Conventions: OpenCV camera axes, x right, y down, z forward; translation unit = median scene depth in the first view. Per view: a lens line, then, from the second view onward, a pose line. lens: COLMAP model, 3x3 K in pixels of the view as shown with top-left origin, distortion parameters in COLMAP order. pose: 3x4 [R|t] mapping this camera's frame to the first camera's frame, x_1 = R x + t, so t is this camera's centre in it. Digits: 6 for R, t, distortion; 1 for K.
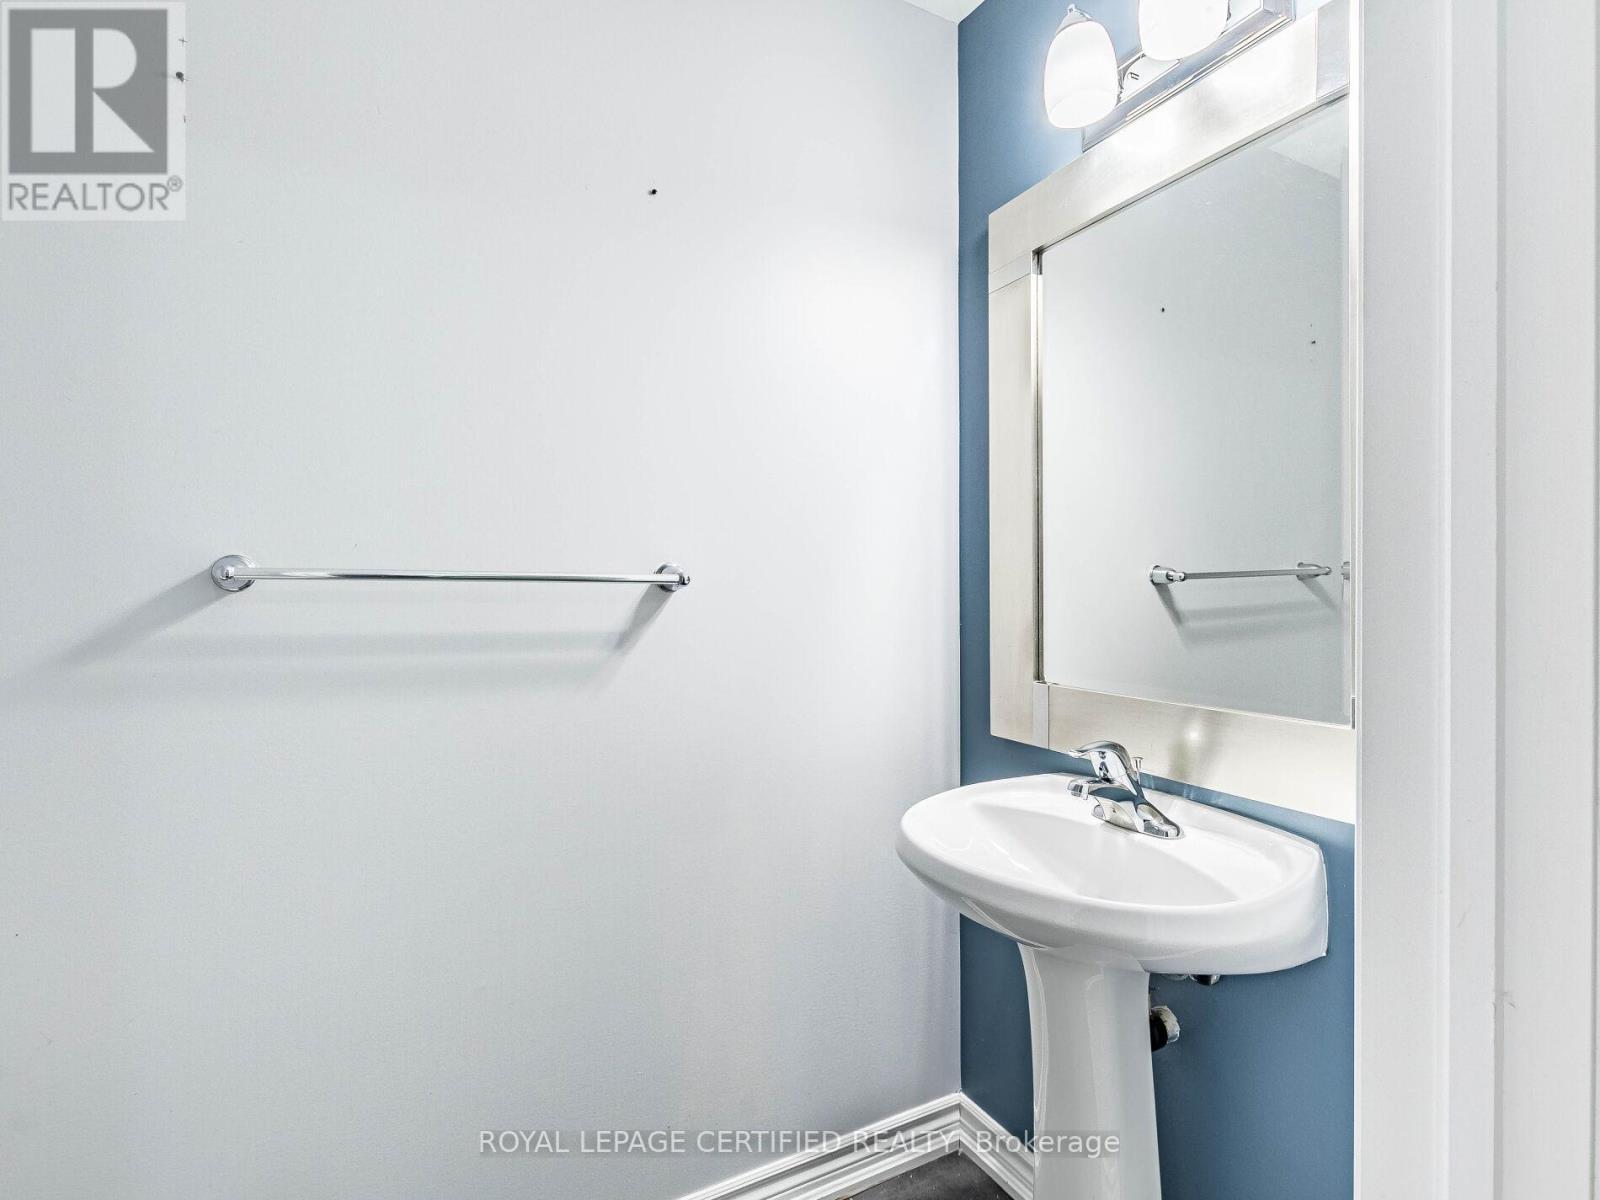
lens RADIAL K [[798.3, 0, 790.9], [0, 798.3, 595.2], [0, 0, 1]] dist [0.015528, 0.002209]
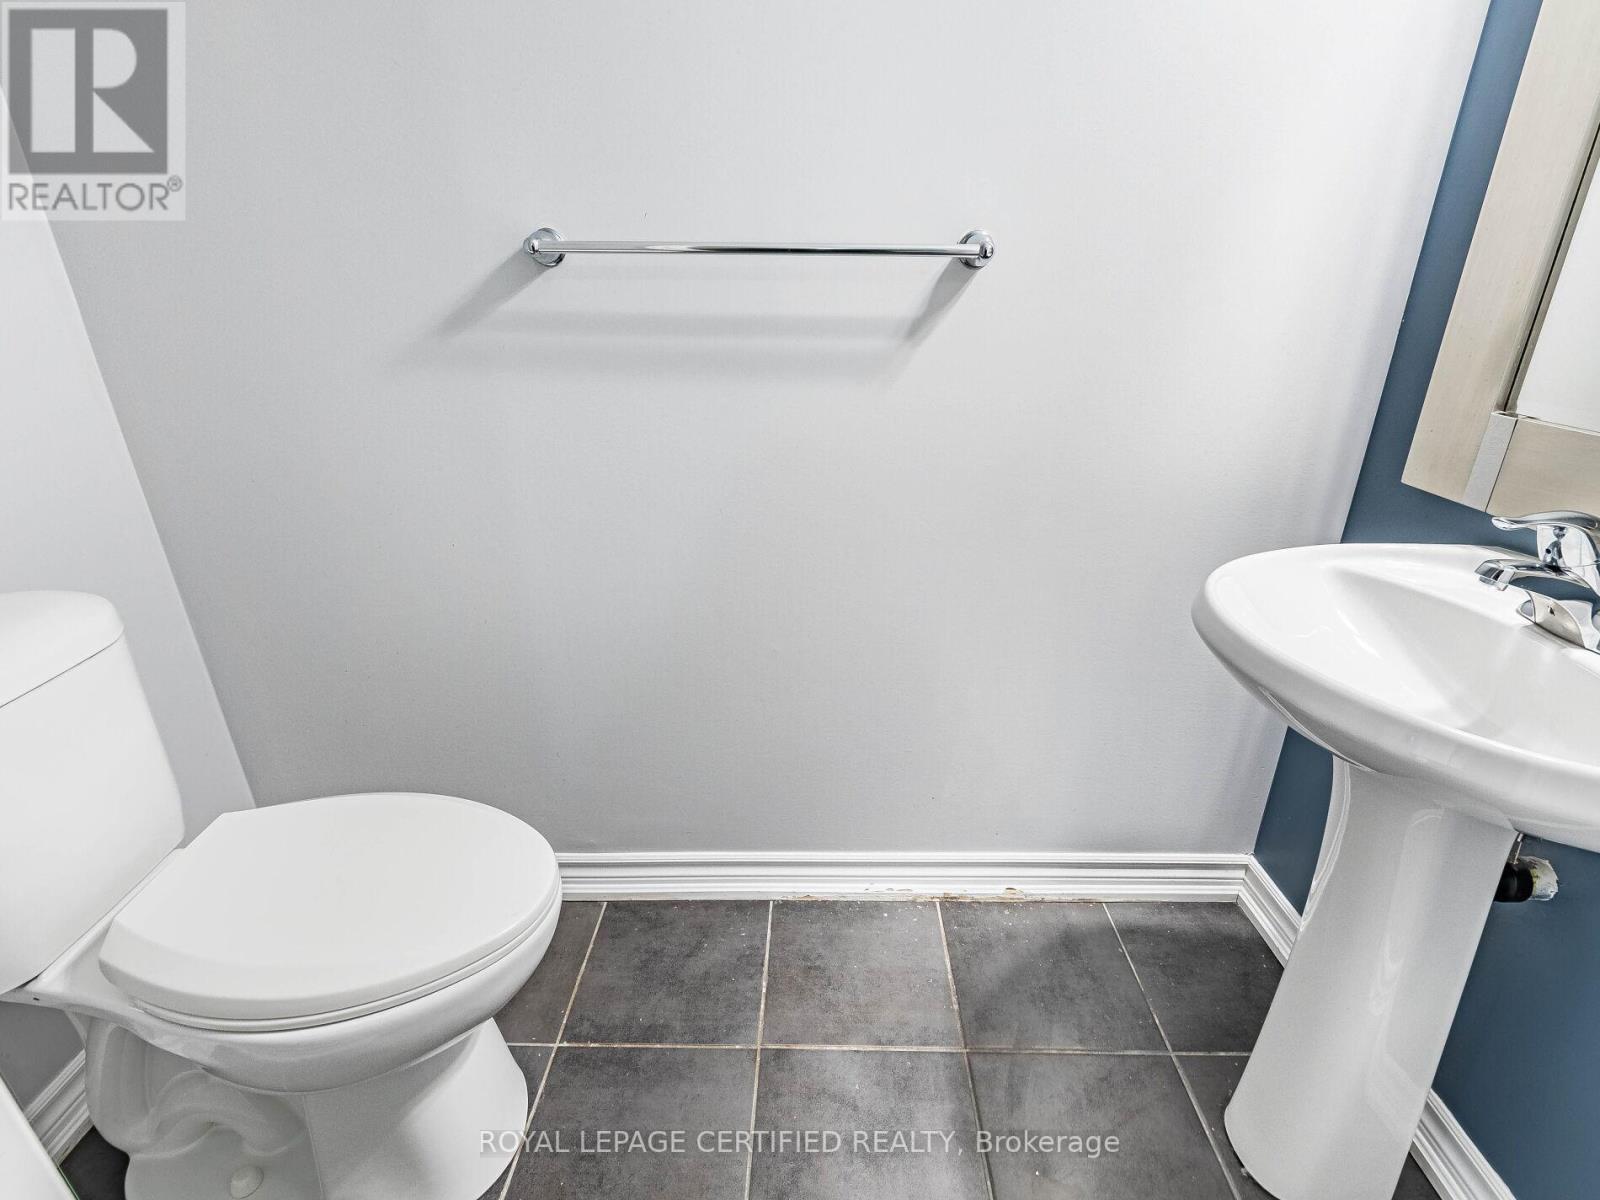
lens RADIAL K [[798.3, 0, 810.1], [0, 798.3, 616.0], [0, 0, 1]] dist [0.015528, 0.002209]
pose [[0.879386, 0.192084, -0.435642, 0.134988], [-0.005040, 0.918708, 0.394905, 0.000049], [0.476083, -0.345078, 0.808867, 0.121163]]
